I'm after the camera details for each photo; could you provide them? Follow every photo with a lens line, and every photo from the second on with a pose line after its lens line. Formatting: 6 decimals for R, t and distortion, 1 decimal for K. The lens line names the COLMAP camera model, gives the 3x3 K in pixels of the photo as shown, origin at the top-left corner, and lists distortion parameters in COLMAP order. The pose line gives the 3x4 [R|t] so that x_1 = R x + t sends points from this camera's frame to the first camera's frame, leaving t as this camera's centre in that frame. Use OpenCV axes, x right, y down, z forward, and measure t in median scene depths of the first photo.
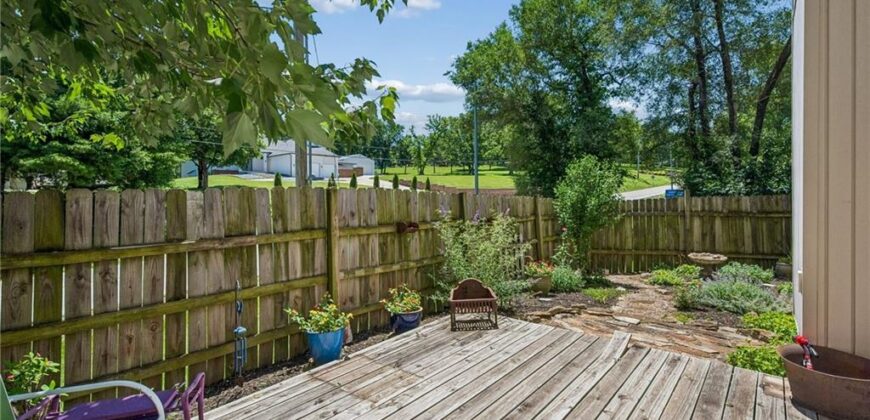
lens RADIAL K [[381.2, 0, 440.4], [0, 381.2, 194.0], [0, 0, 1]] dist [0.000600, 0.000071]
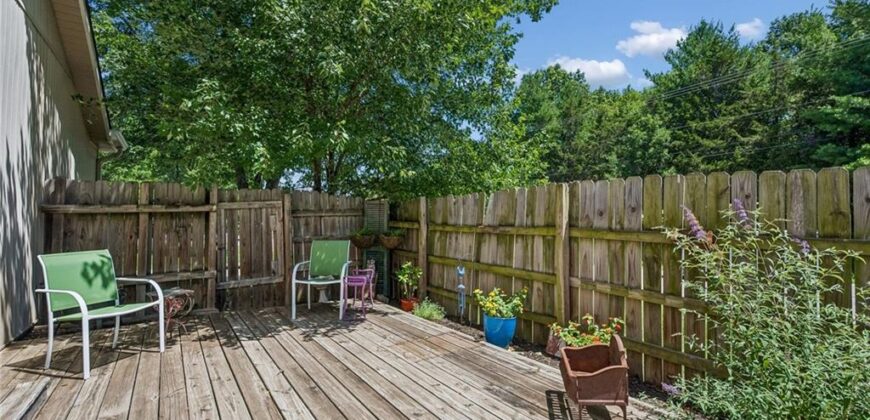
lens RADIAL K [[381.2, 0, 440.4], [0, 381.2, 194.0], [0, 0, 1]] dist [0.000600, 0.000071]
pose [[-0.234067, -0.036581, -0.971532, 0.792695], [0.018660, 0.998939, -0.042108, 0.050763], [0.972041, -0.027985, -0.233136, 1.078462]]
